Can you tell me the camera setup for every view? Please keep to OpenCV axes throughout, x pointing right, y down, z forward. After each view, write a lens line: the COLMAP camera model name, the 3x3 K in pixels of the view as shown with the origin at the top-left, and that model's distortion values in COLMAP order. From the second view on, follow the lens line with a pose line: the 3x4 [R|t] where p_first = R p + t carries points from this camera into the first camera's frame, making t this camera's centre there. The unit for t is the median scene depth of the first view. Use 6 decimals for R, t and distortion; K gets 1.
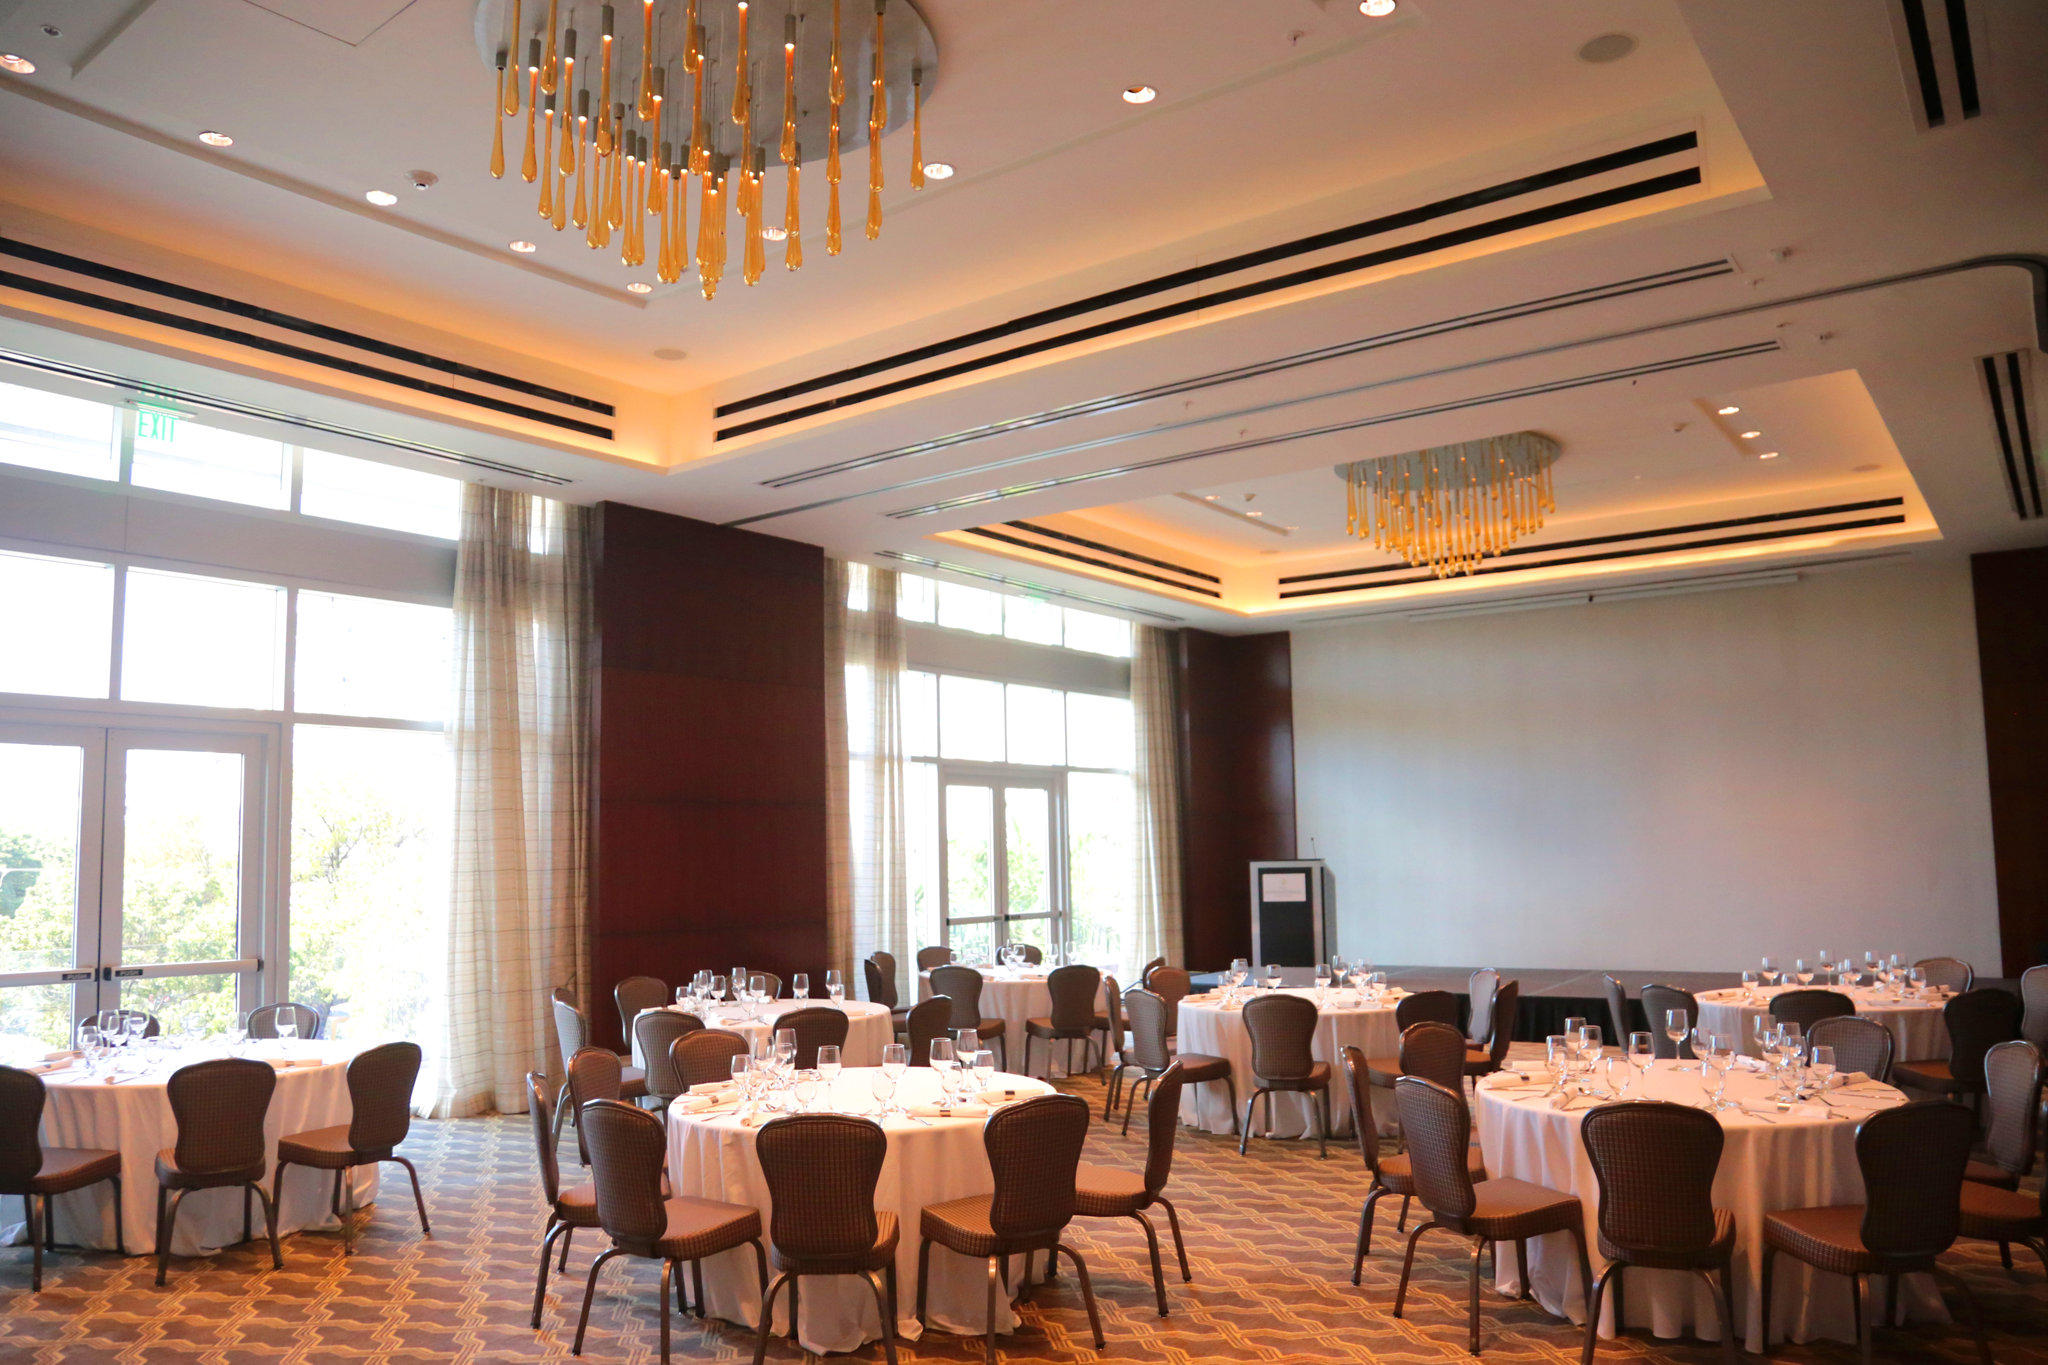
lens RADIAL K [[1459.2, 0, 1018.5], [0, 1459.2, 719.2], [0, 0, 1]] dist [-0.123293, 0.065592]
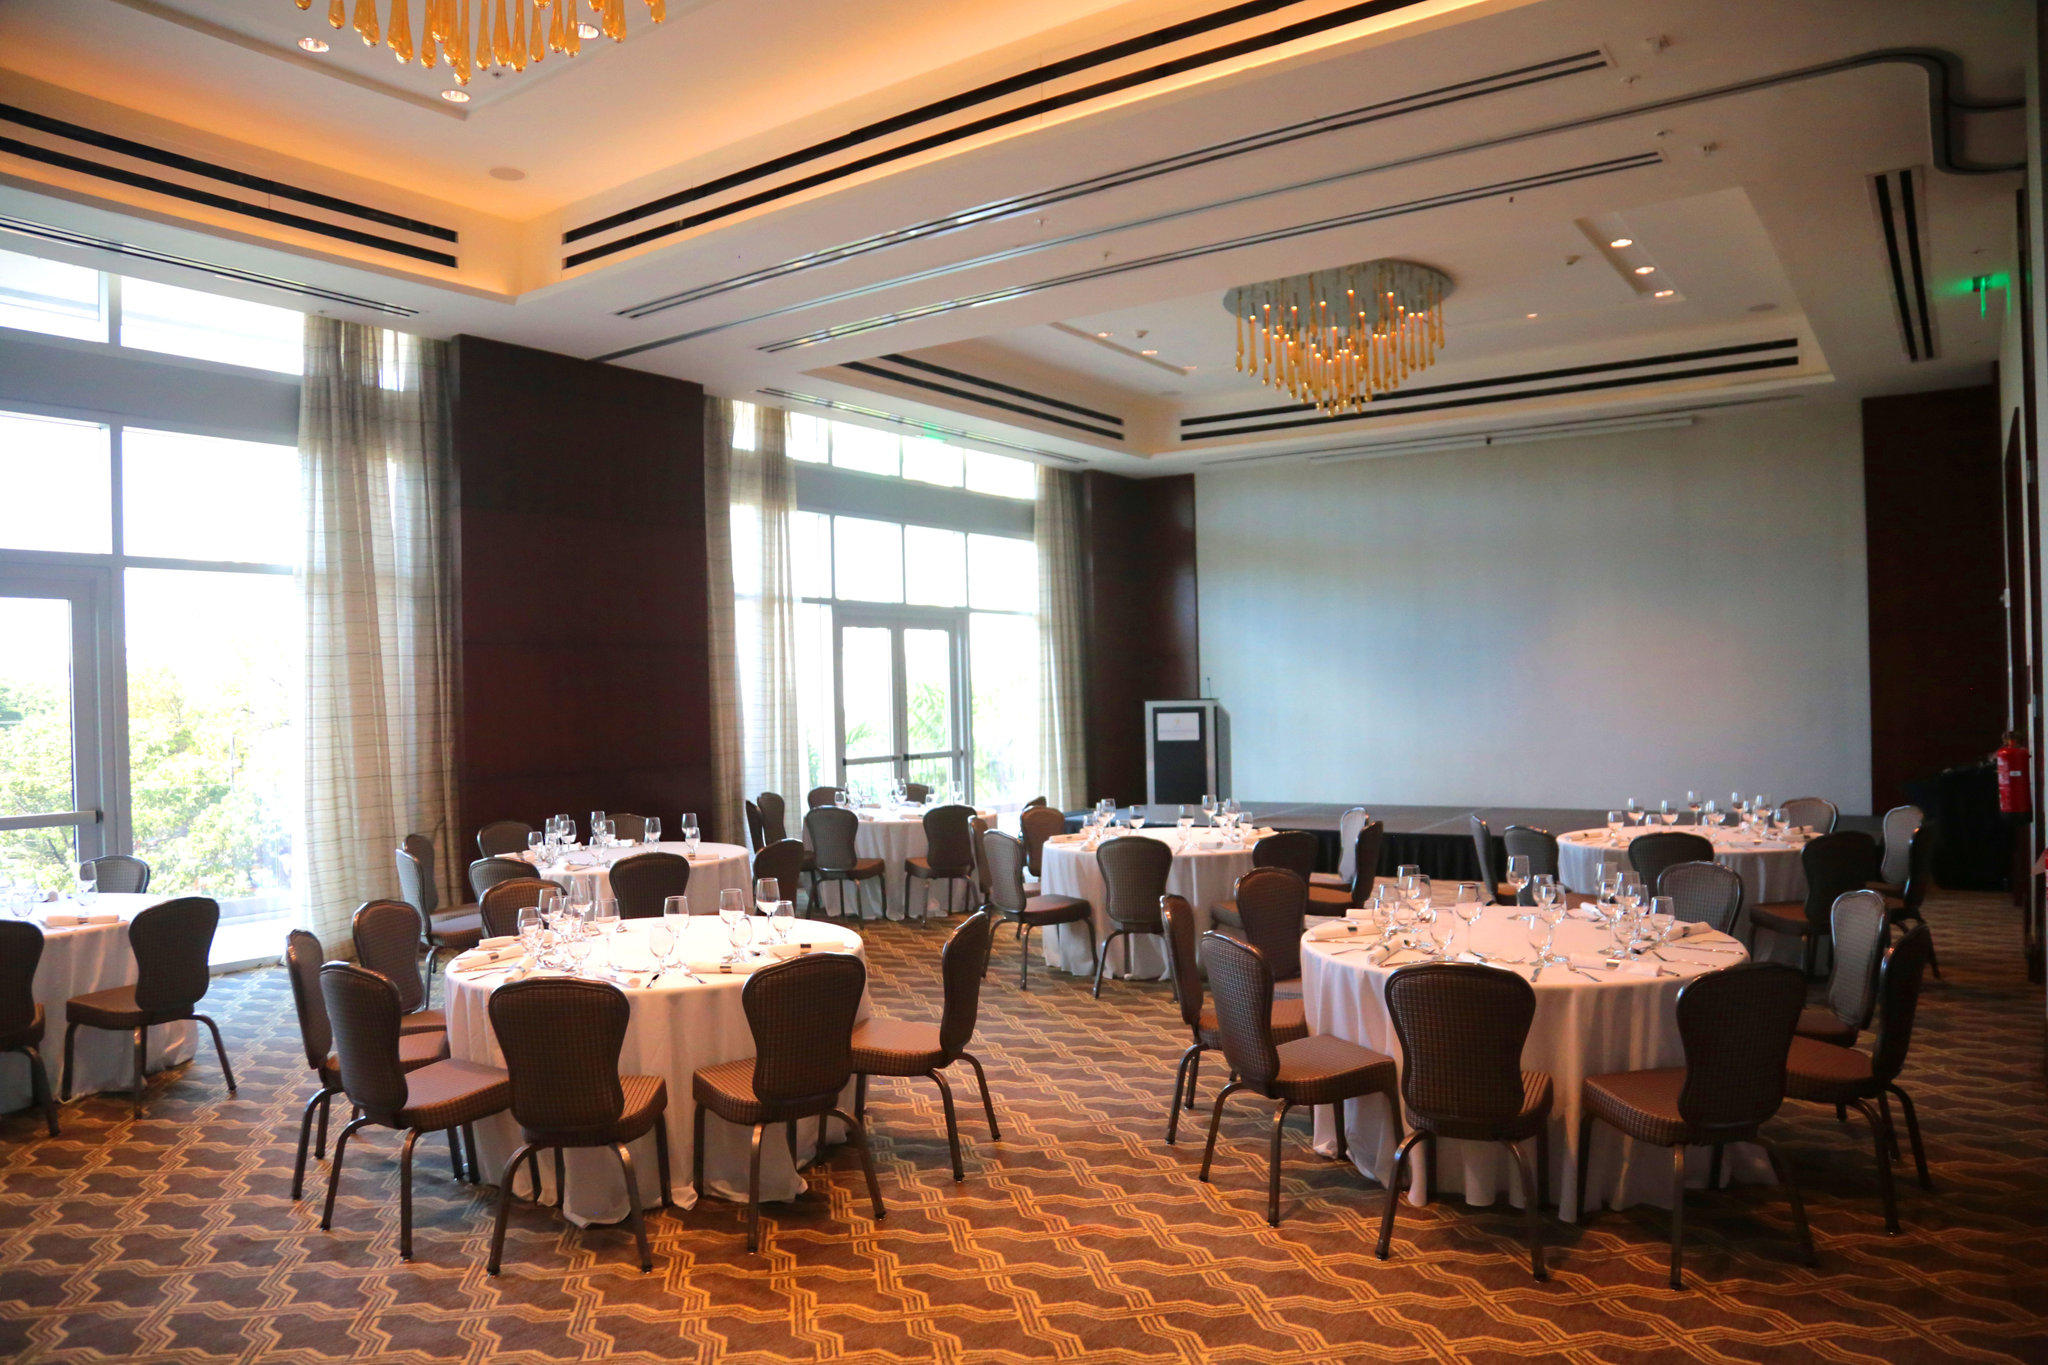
lens RADIAL K [[1374.9, 0, 1031.0], [0, 1374.9, 707.4], [0, 0, 1]] dist [-0.125997, 0.072172]
pose [[0.999356, -0.005880, 0.035394, 0.070930], [0.002282, 0.994899, 0.100854, 0.008980], [-0.035807, -0.100708, 0.994271, 0.080726]]
